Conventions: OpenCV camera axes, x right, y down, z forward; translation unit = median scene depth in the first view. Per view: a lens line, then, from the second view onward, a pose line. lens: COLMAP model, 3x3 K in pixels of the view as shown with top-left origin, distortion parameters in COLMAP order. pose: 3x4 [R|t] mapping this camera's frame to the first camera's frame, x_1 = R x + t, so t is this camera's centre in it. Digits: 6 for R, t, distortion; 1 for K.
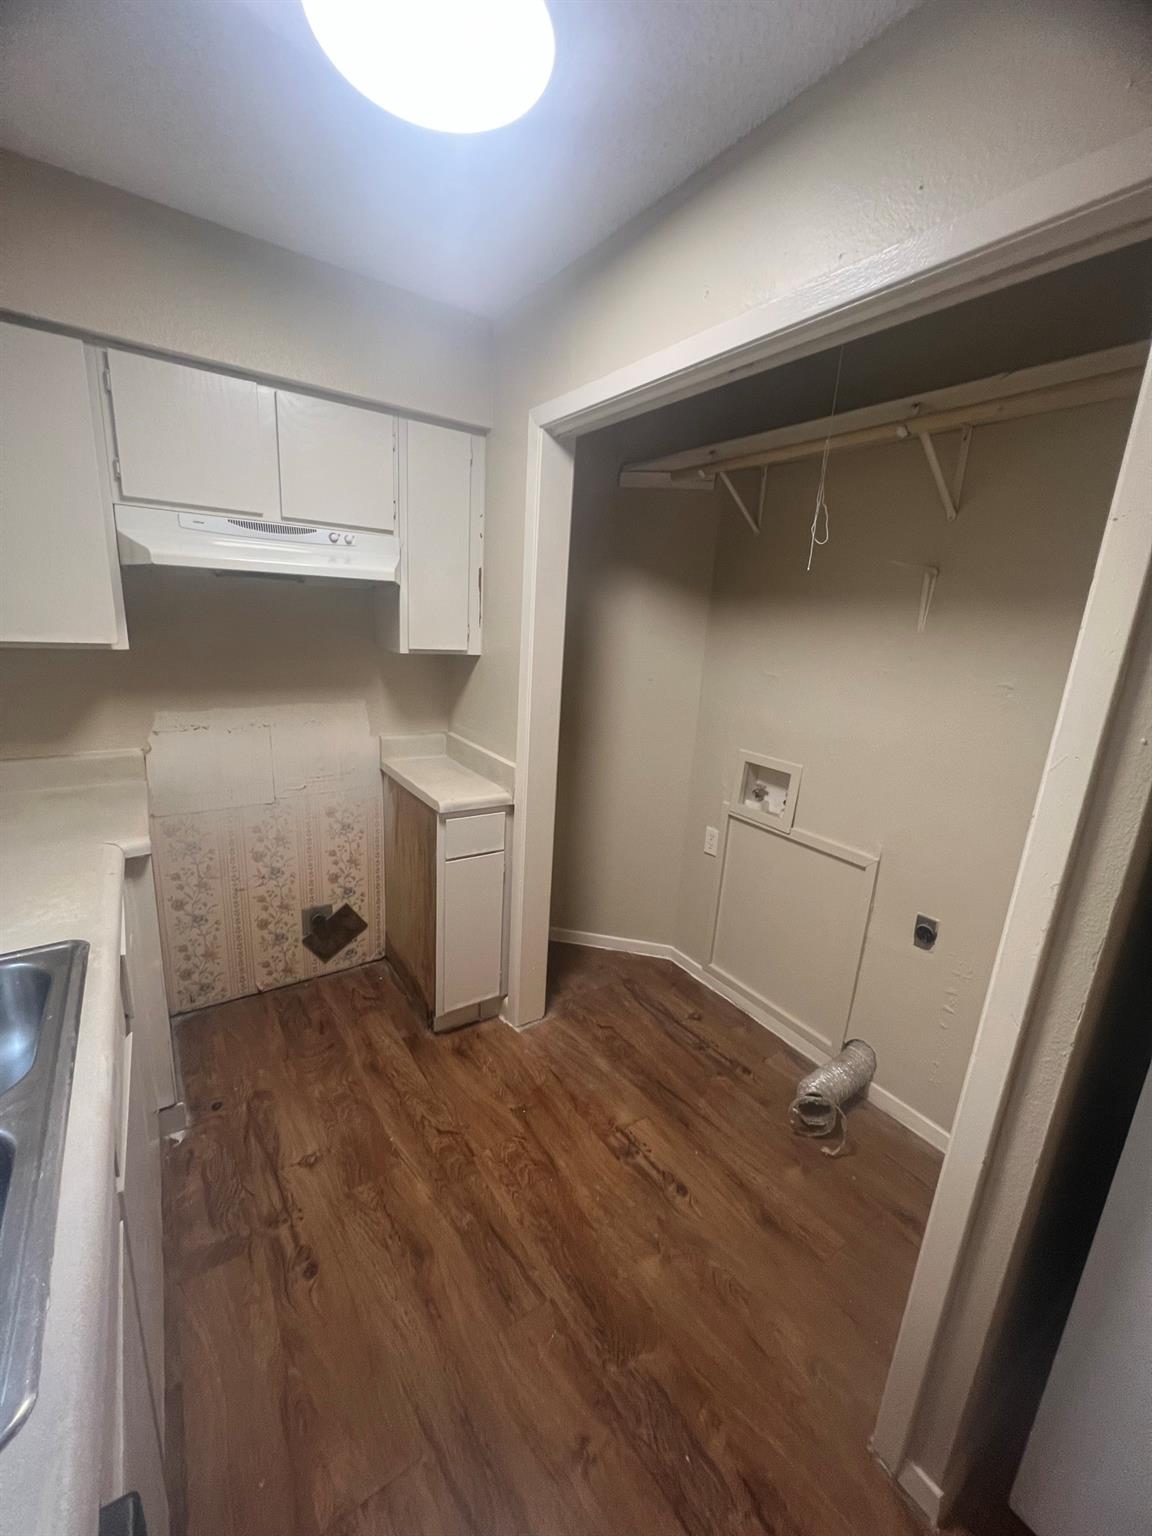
lens RADIAL K [[611.4, 0, 581.4], [0, 611.4, 766.3], [0, 0, 1]] dist [-0.002613, 0.000447]
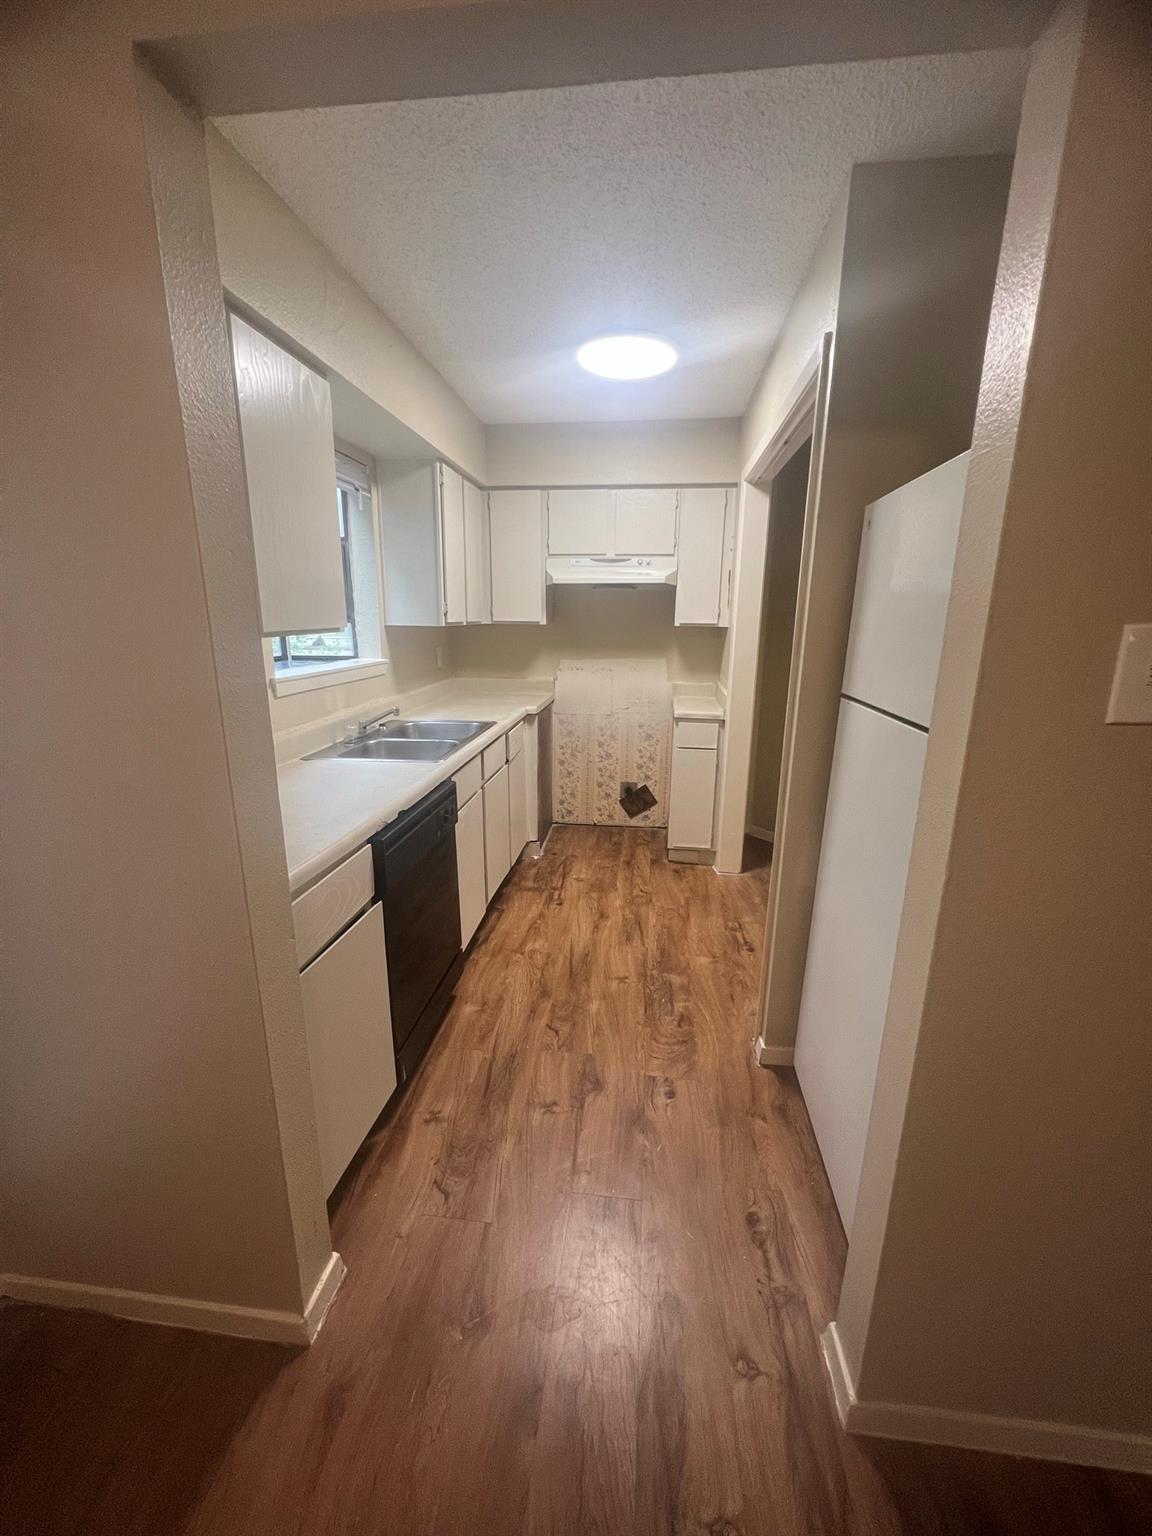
lens RADIAL K [[611.4, 0, 581.4], [0, 611.4, 766.3], [0, 0, 1]] dist [-0.002613, 0.000447]
pose [[0.745660, 0.108652, -0.657408, 0.688383], [-0.125632, 0.991845, 0.021428, 0.202920], [0.654376, 0.066614, 0.753230, -0.425653]]
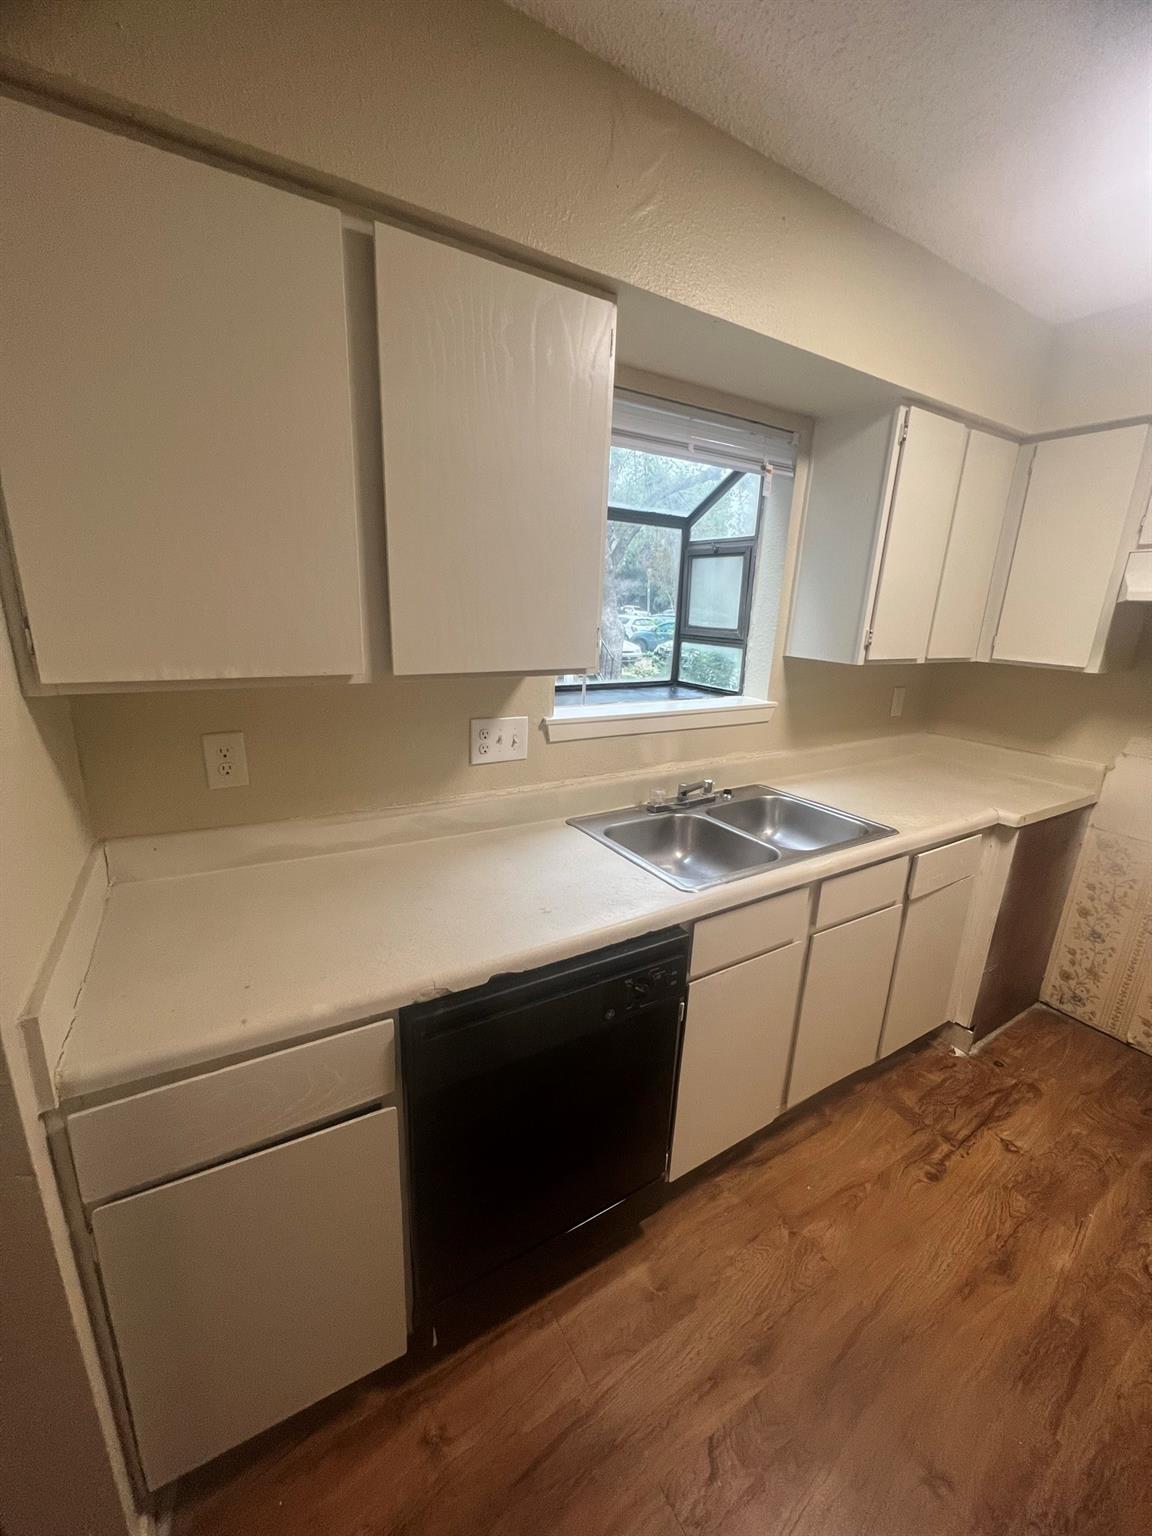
lens RADIAL K [[611.4, 0, 581.4], [0, 611.4, 766.3], [0, 0, 1]] dist [-0.002613, 0.000447]
pose [[-0.056336, 0.200895, -0.977992, 0.426171], [-0.284175, 0.935805, 0.208598, 0.012595], [0.957116, 0.289673, 0.004370, 0.071703]]
